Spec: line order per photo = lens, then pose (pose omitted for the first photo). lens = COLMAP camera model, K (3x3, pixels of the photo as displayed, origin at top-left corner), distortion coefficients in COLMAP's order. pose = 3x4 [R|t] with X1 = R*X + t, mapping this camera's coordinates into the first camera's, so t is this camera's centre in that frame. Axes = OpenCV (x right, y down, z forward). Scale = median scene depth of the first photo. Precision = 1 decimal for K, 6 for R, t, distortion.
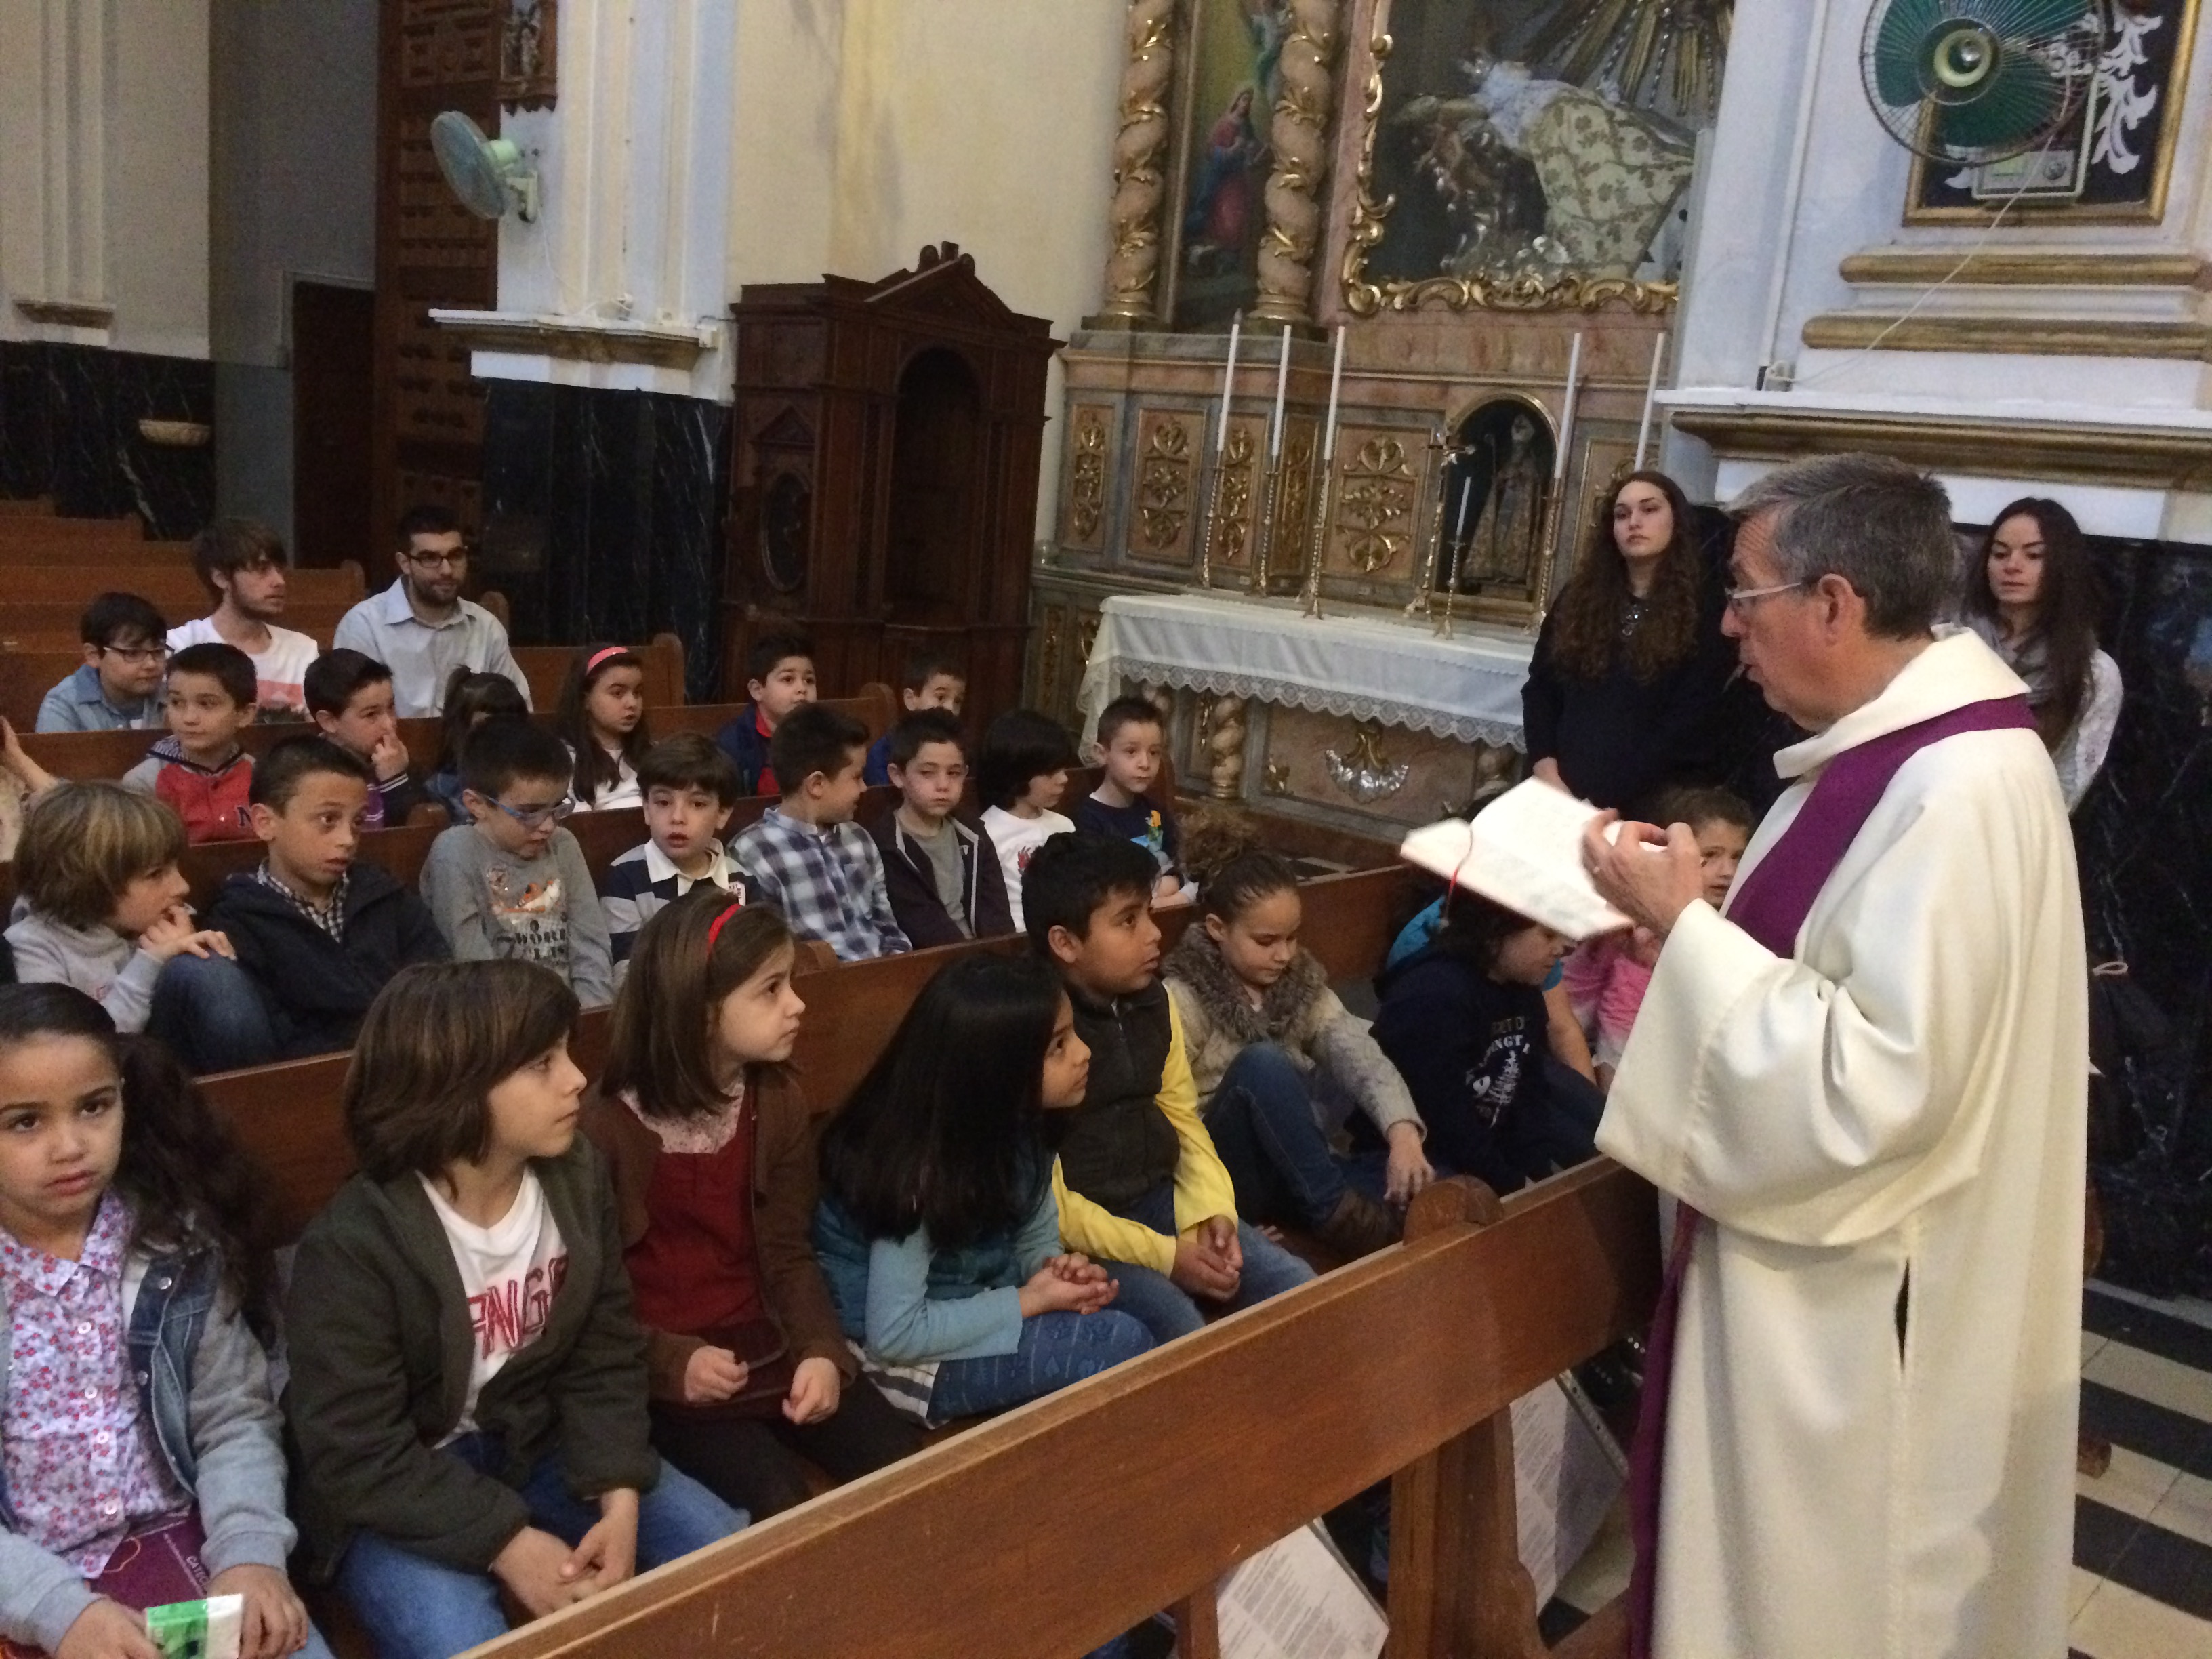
lens RADIAL K [[1910.5, 0, 1106.0], [0, 1910.5, 829.5], [0, 0, 1]] dist [0.085007, -0.117179]
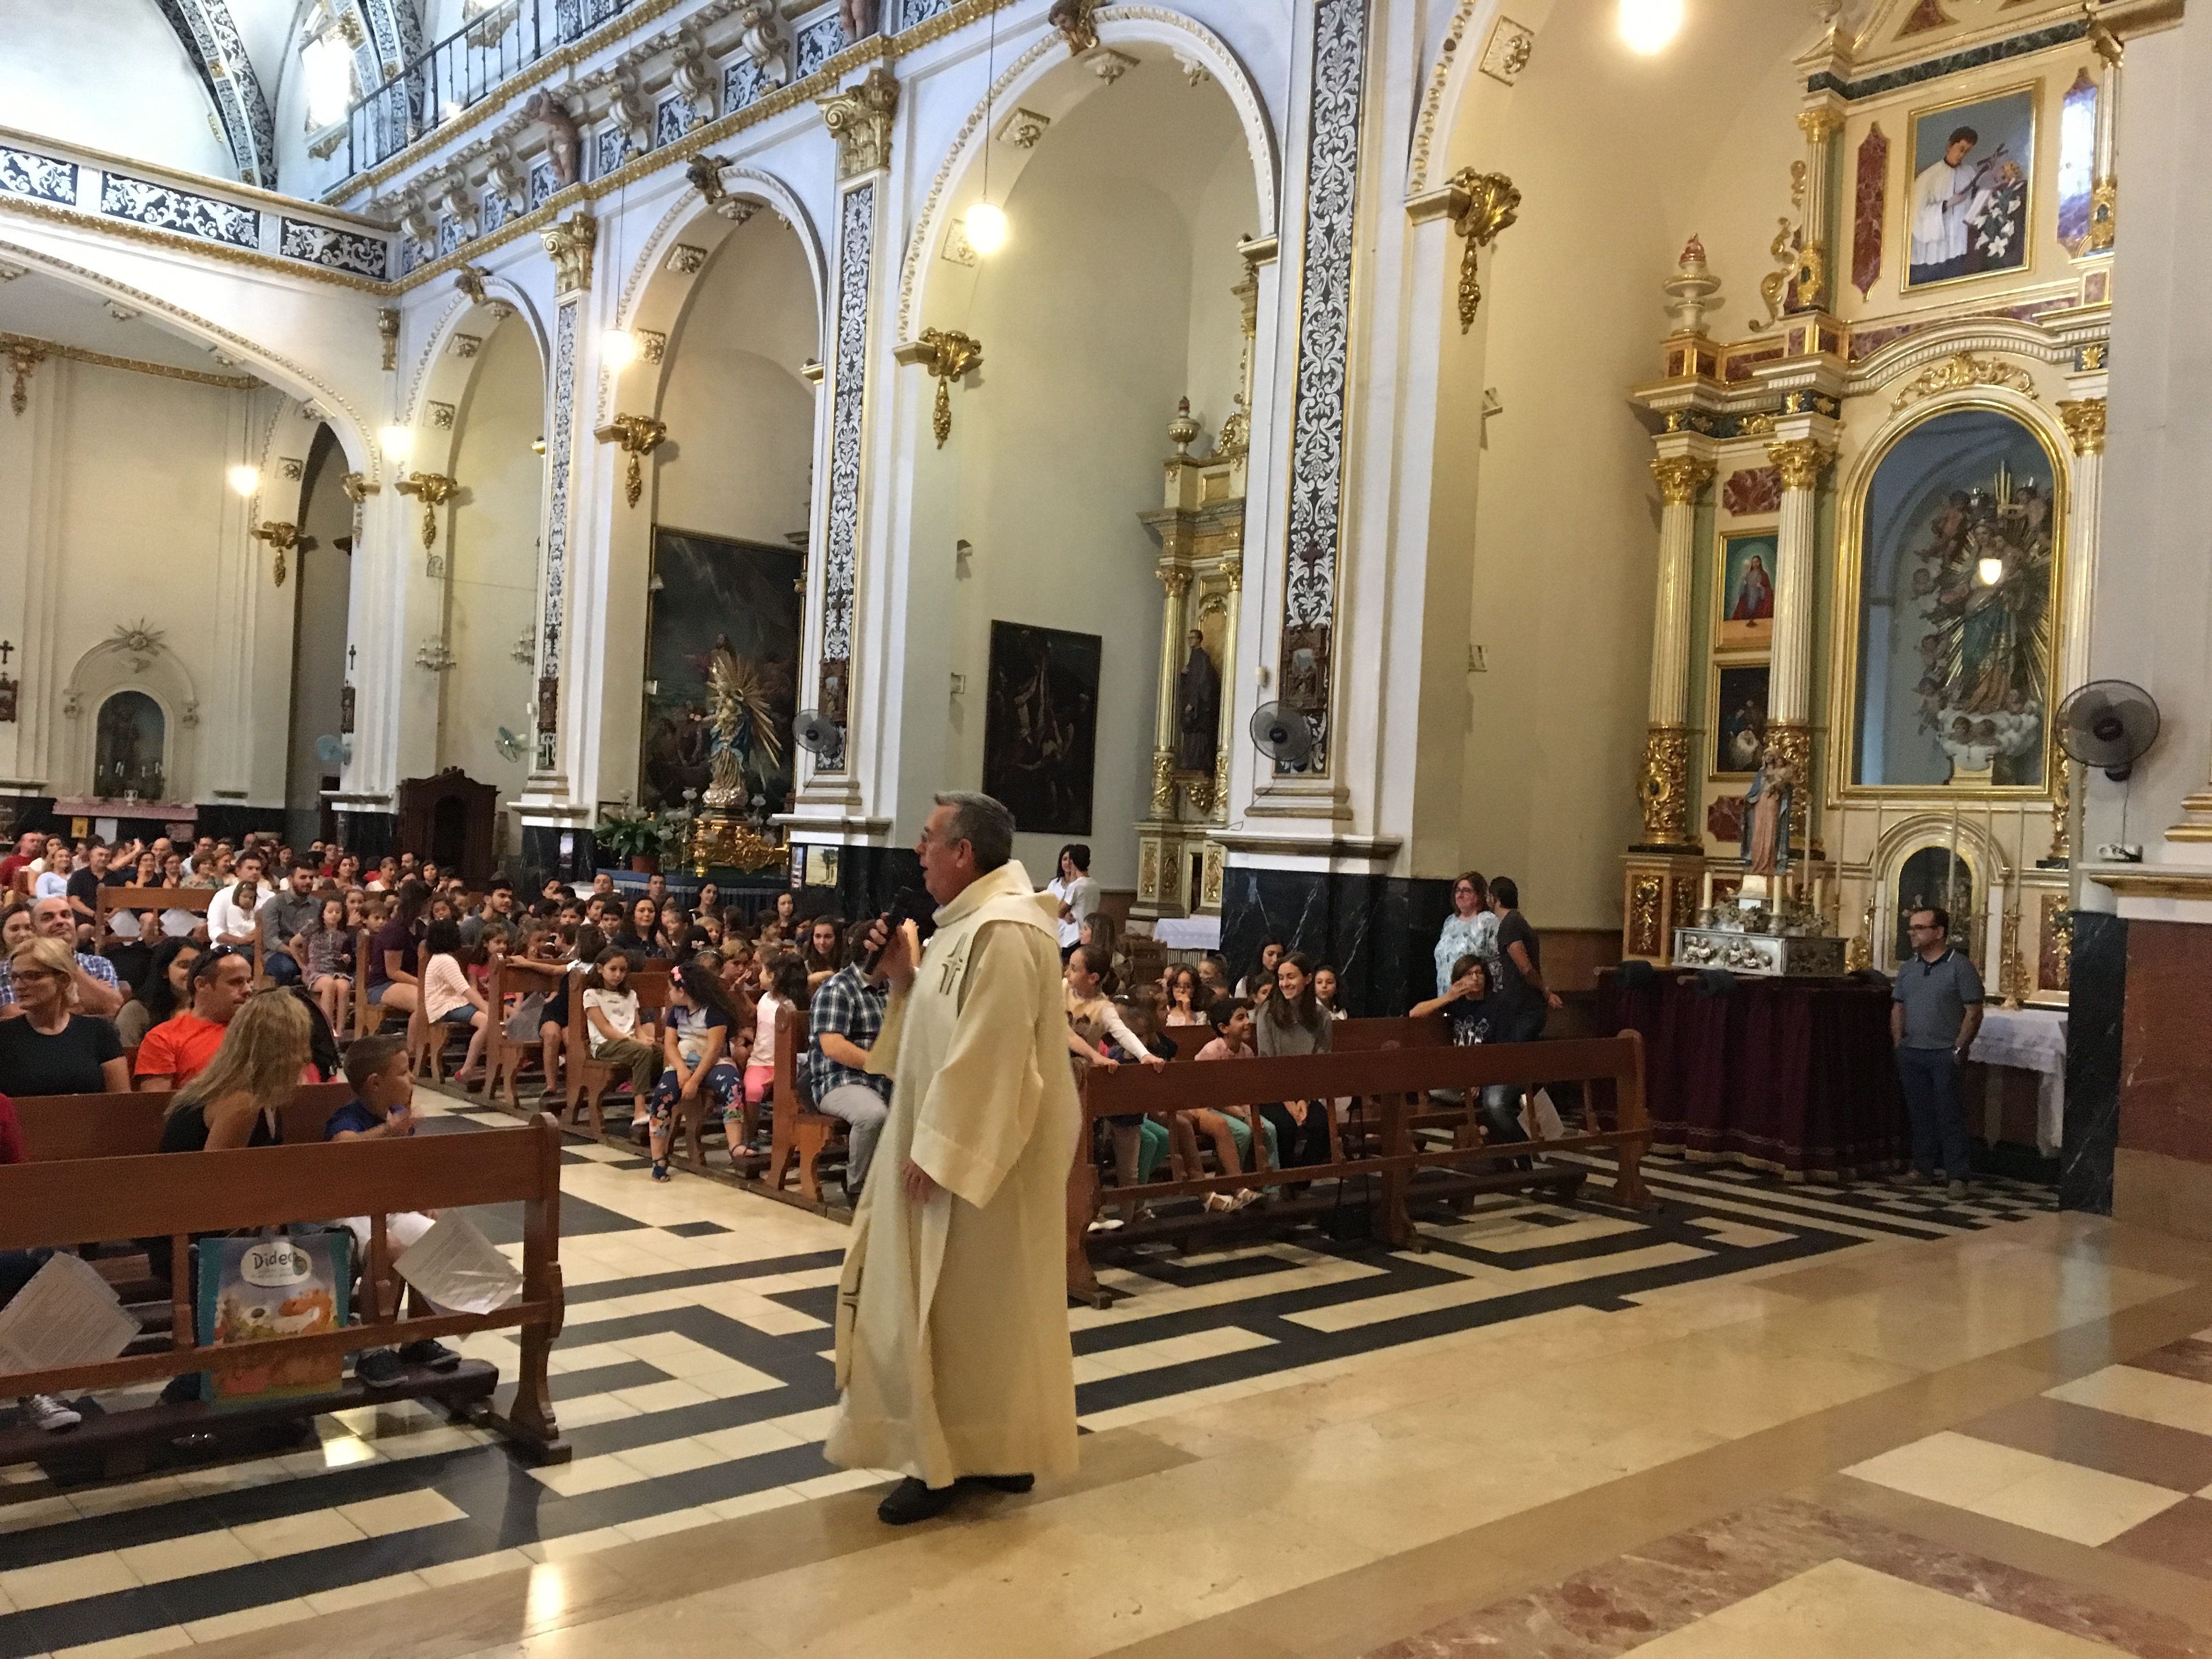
lens RADIAL K [[1870.3, 0, 1106.0], [0, 1870.3, 829.5], [0, 0, 1]] dist [0.089299, -0.125253]
pose [[0.993821, -0.042042, -0.102727, 1.229326], [0.020135, 0.978422, -0.205635, 0.454448], [0.109156, 0.202296, 0.973222, -1.854584]]
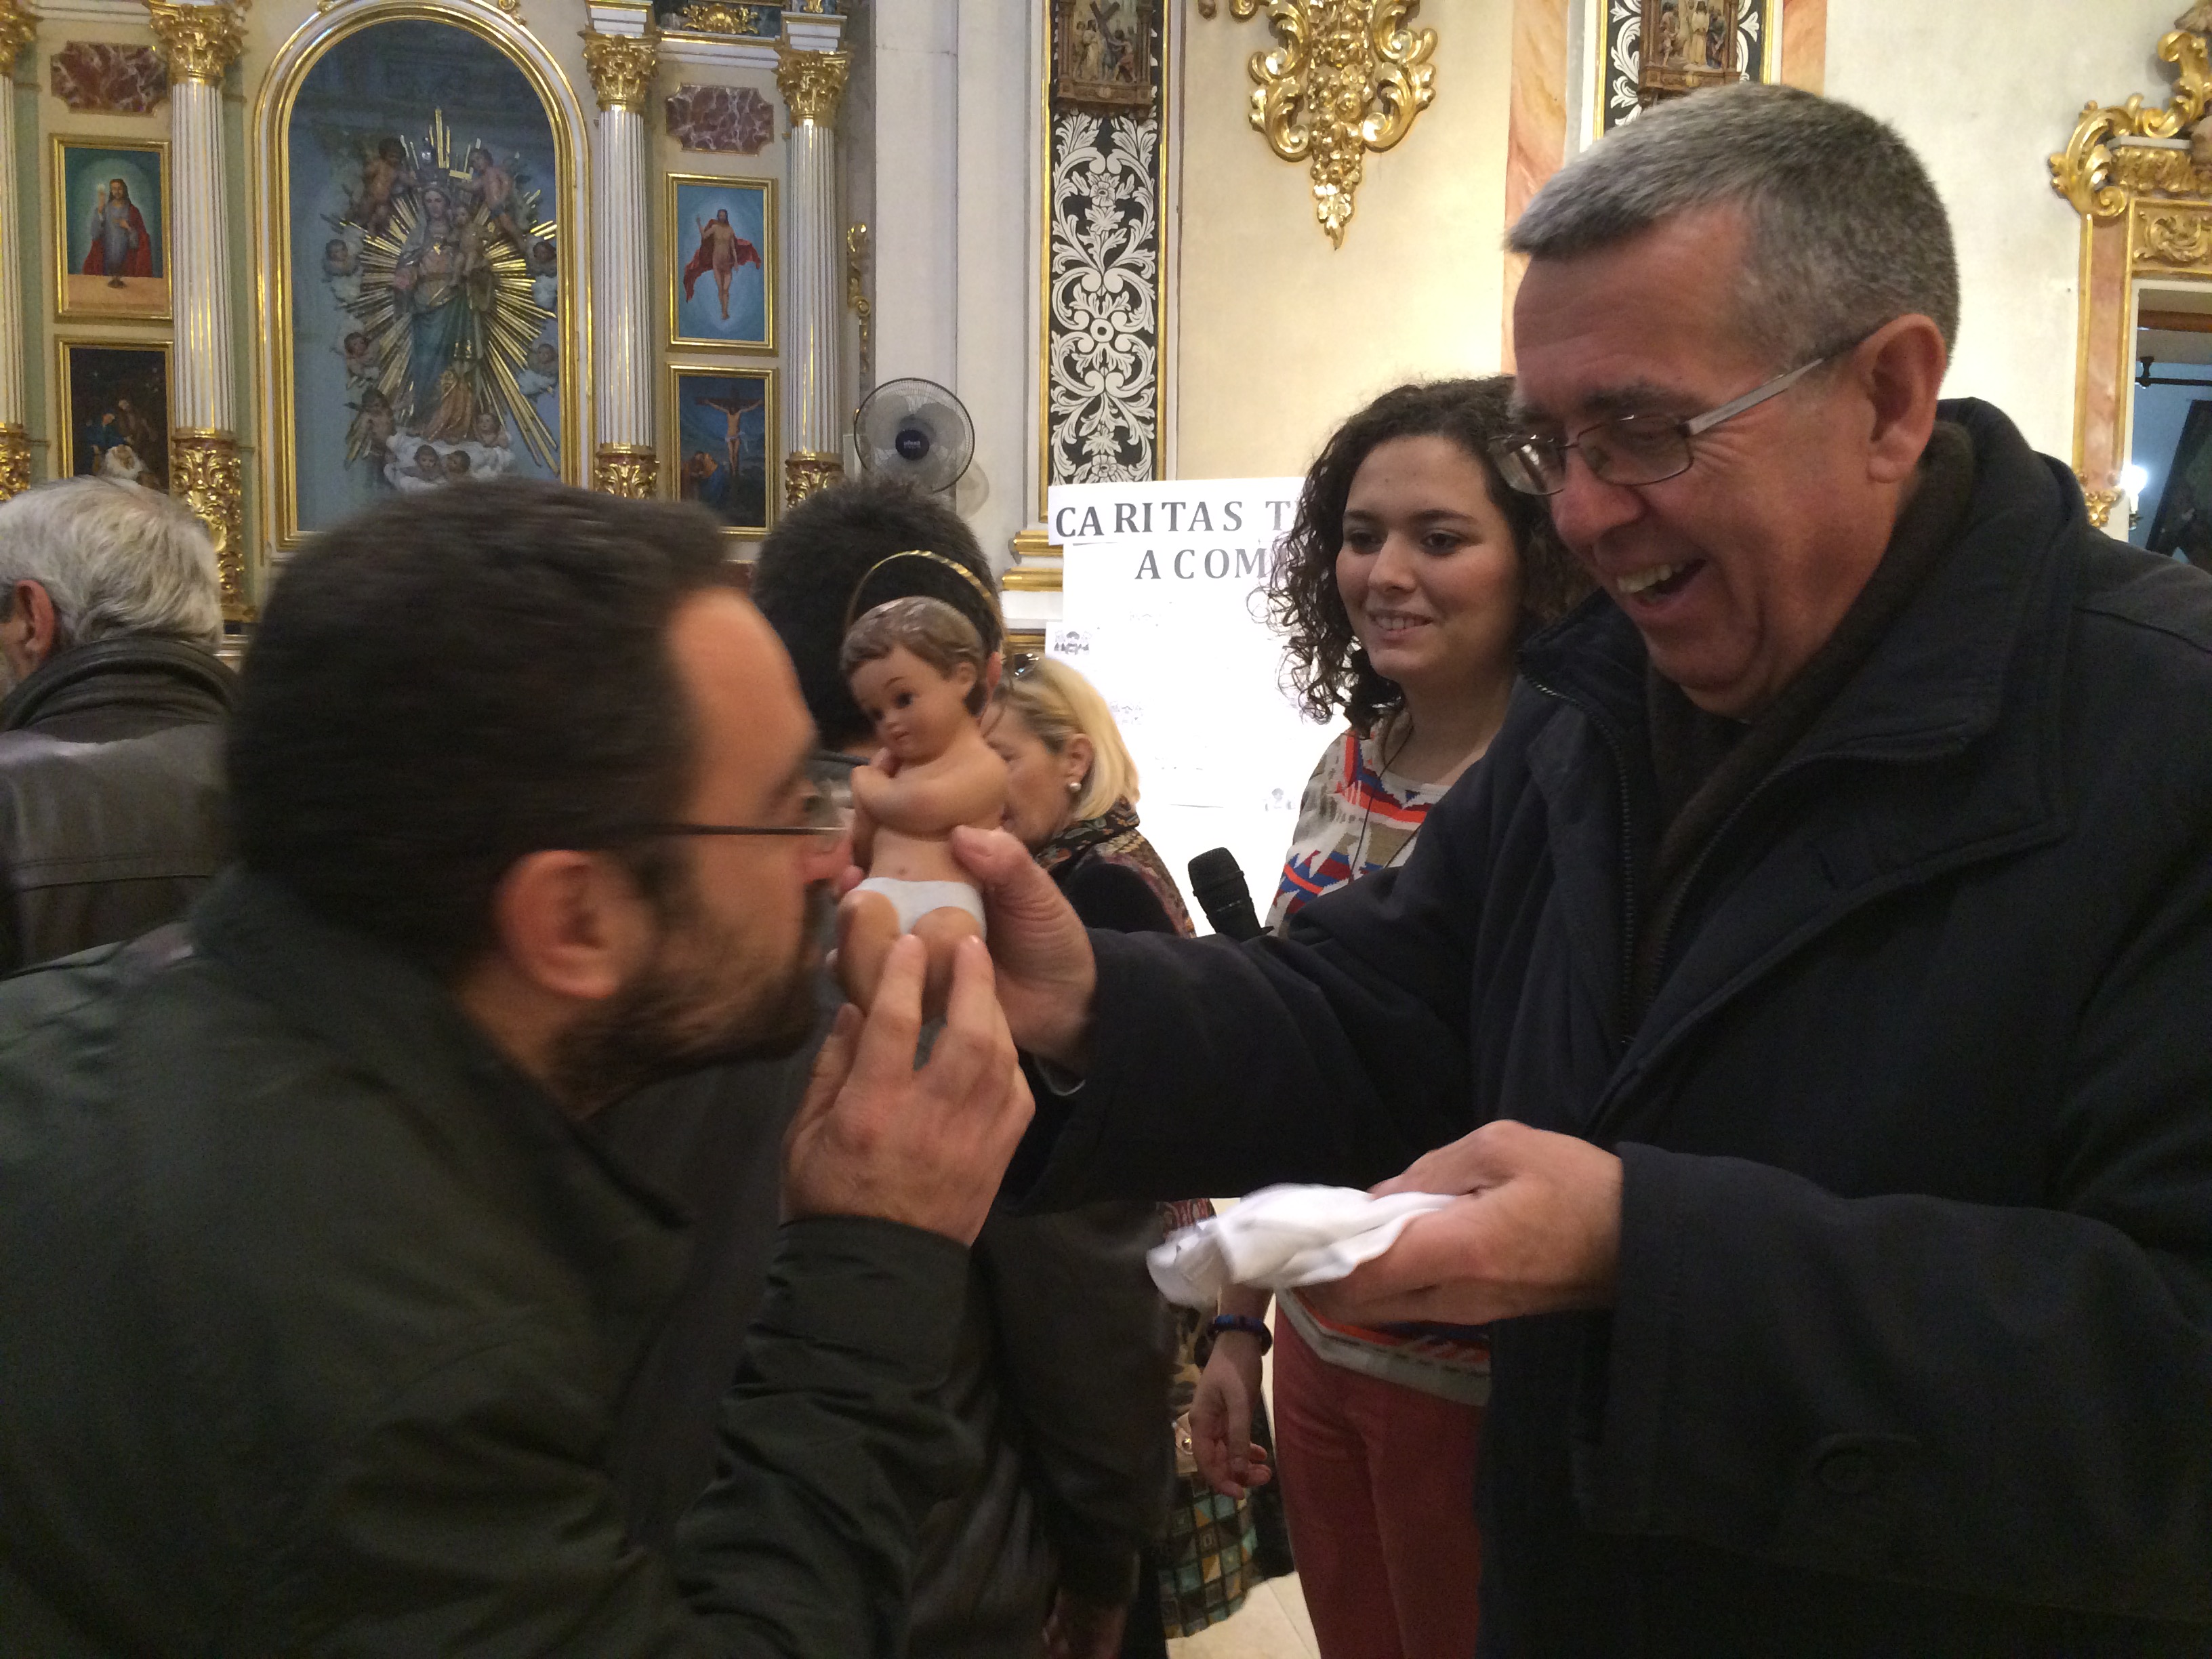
lens RADIAL K [[1910.5, 0, 1106.0], [0, 1910.5, 829.5], [0, 0, 1]] dist [0.085007, -0.117179]
pose [[0.606310, -0.131846, 0.784223, 1.081694], [0.197777, 0.980175, 0.011881, 0.378017], [-0.770242, 0.147898, 0.620366, -1.410485]]
